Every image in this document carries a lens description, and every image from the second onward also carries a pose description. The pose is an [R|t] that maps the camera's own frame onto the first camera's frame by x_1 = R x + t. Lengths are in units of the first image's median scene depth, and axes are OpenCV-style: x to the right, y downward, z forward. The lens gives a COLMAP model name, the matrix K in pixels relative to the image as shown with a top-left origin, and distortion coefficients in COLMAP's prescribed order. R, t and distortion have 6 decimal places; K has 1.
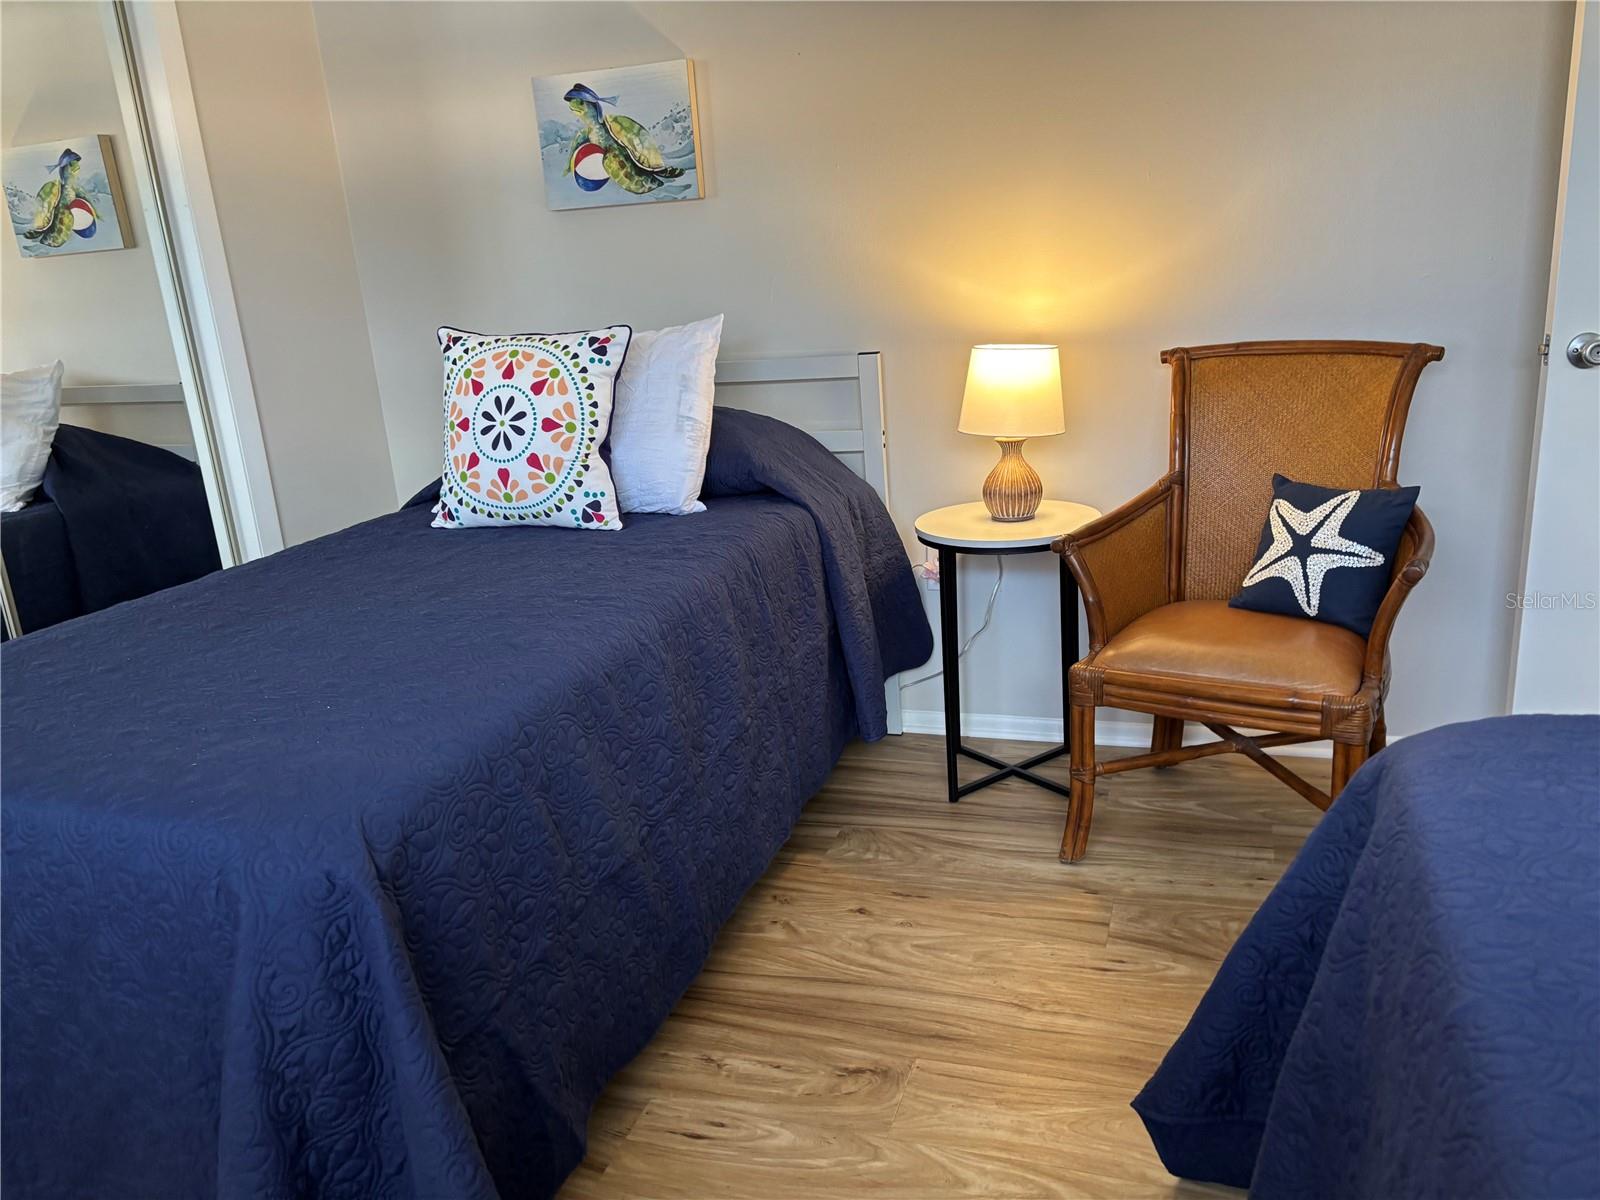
lens RADIAL K [[1218.9, 0, 800.0], [0, 1218.9, 600.0], [0, 0, 1]] dist [0.031639, -0.001051]
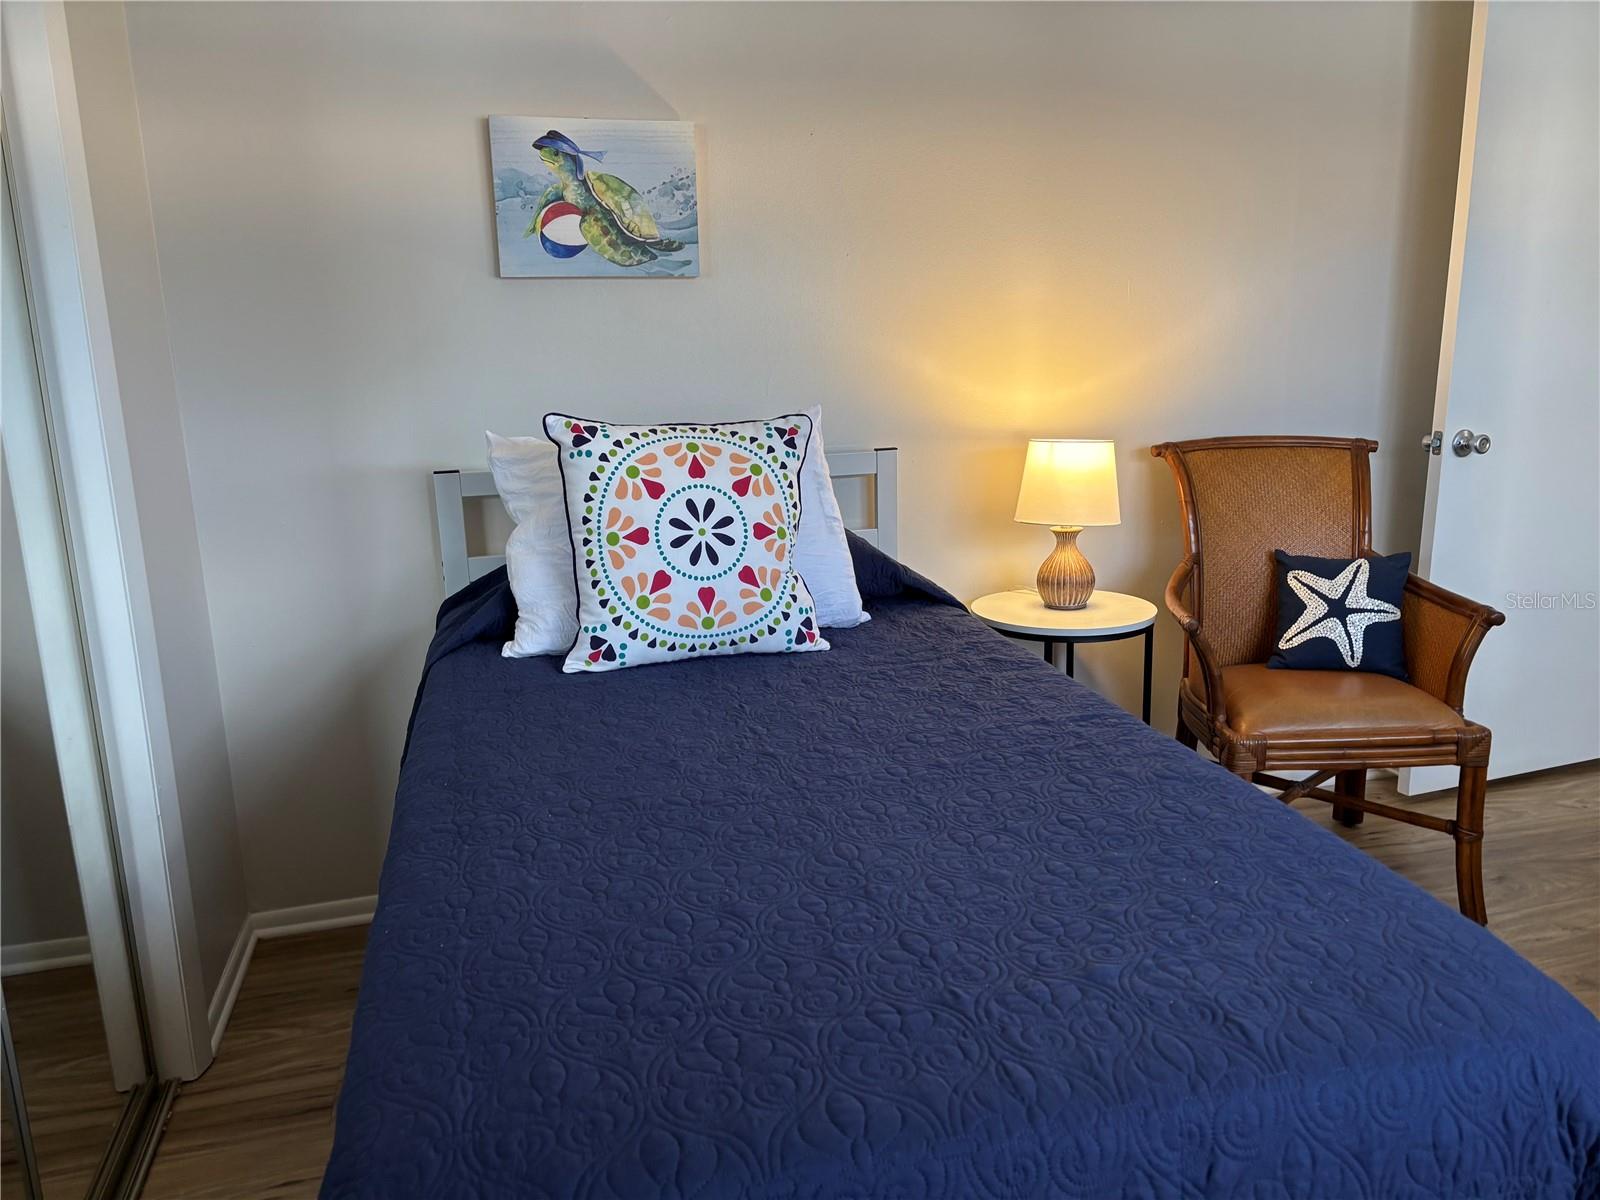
lens RADIAL K [[1241.1, 0, 800.0], [0, 1241.1, 600.0], [0, 0, 1]] dist [0.053470, -0.001933]
pose [[0.823704, -0.070241, 0.562652, -0.645762], [0.120440, 0.991328, -0.052564, -0.048392], [-0.554081, 0.111063, 0.825021, 0.288401]]
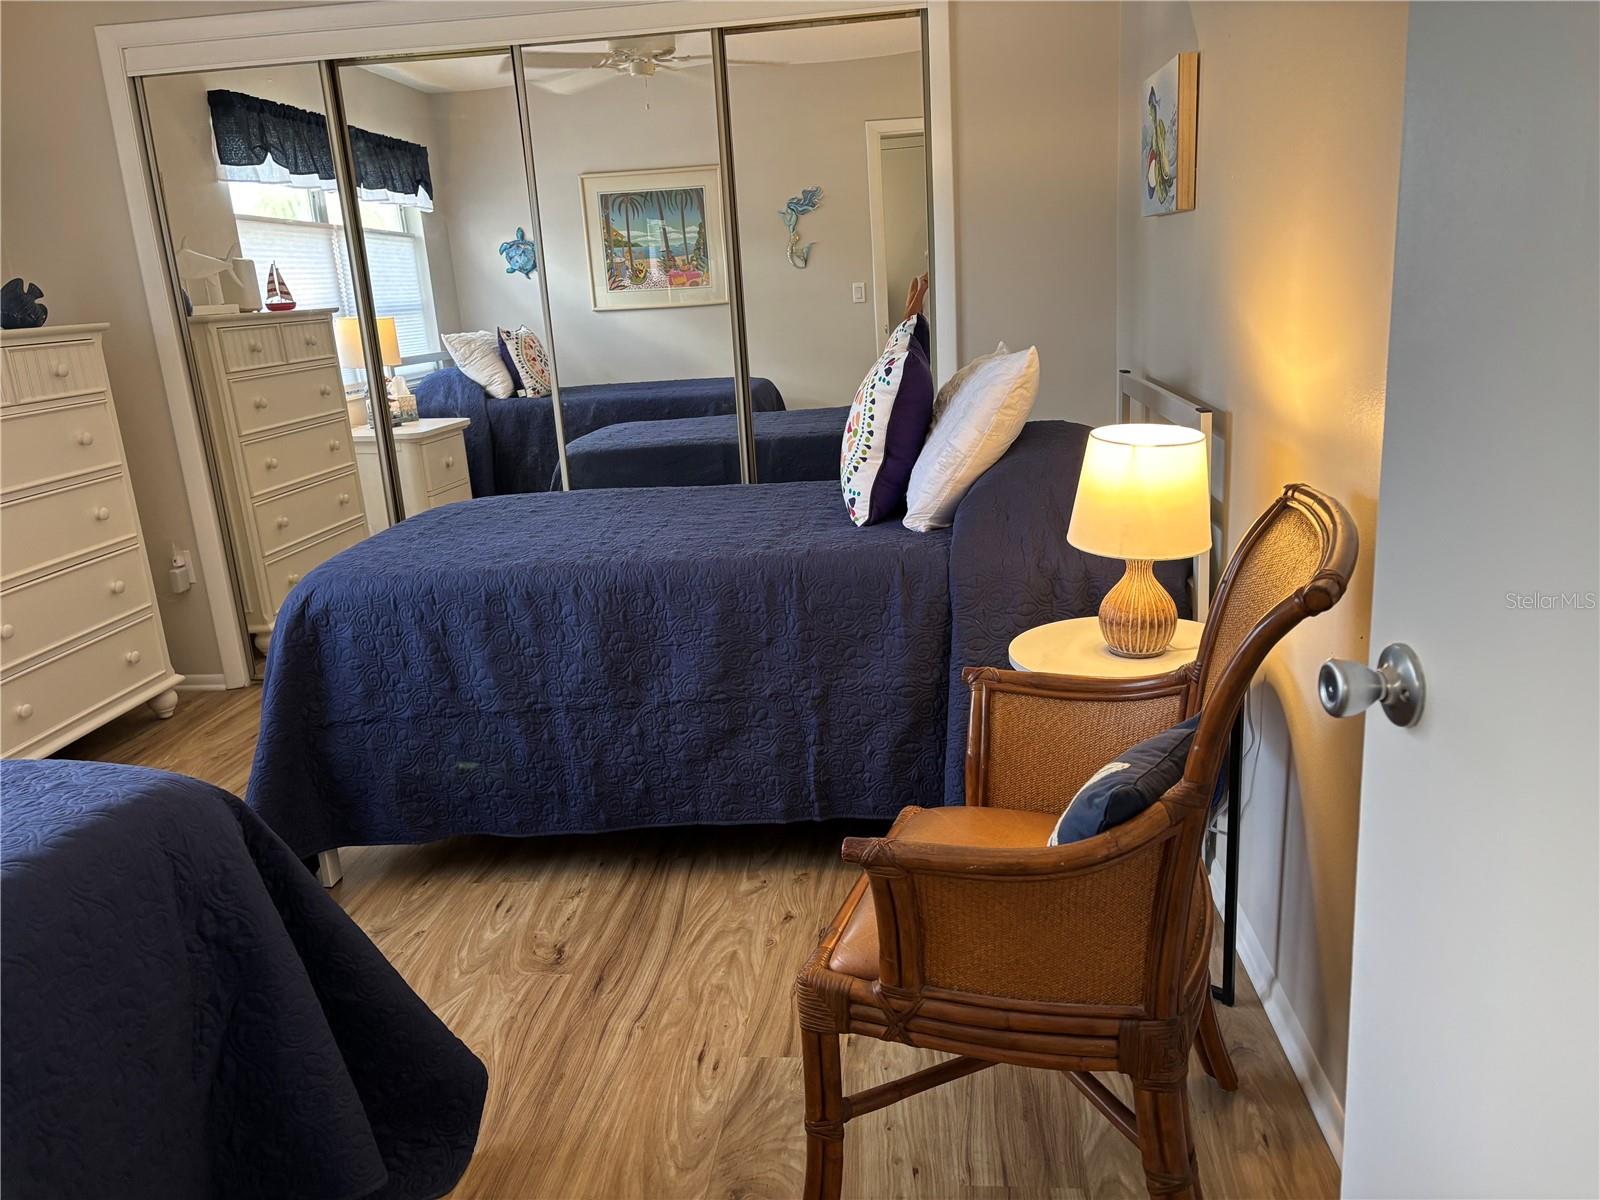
lens RADIAL K [[1218.9, 0, 800.0], [0, 1218.9, 600.0], [0, 0, 1]] dist [0.031639, -0.001051]
pose [[0.243284, 0.327428, -0.913019, 0.901350], [-0.231143, 0.933753, 0.273273, -0.292137], [0.942012, 0.144554, 0.302850, 0.605121]]
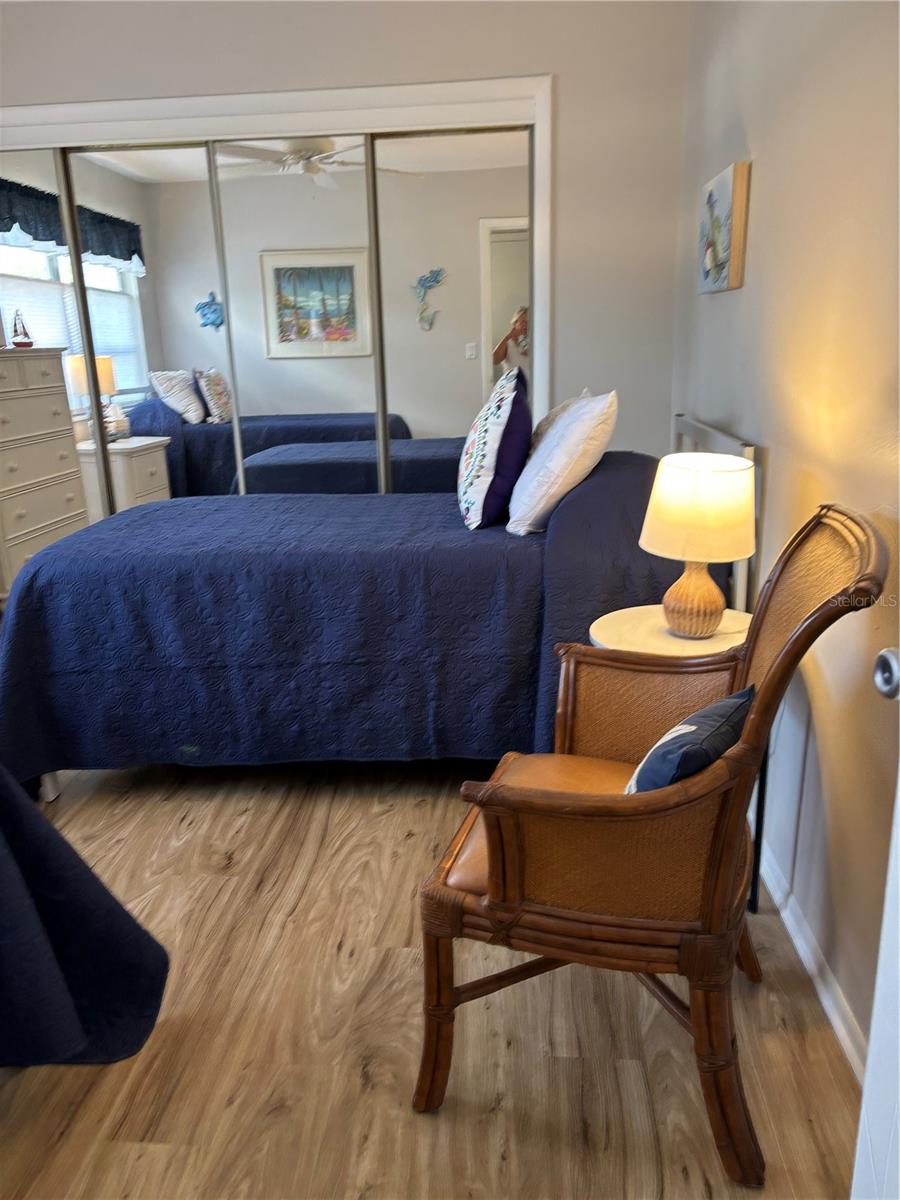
lens RADIAL K [[914.2, 0, 422.9], [0, 914.2, 615.9], [0, 0, 1]] dist [0.031639, -0.001051]
pose [[0.239607, 0.364568, -0.899821, 0.847420], [-0.259088, 0.917219, 0.302626, -0.275010], [0.935661, 0.160621, 0.314227, 0.612728]]
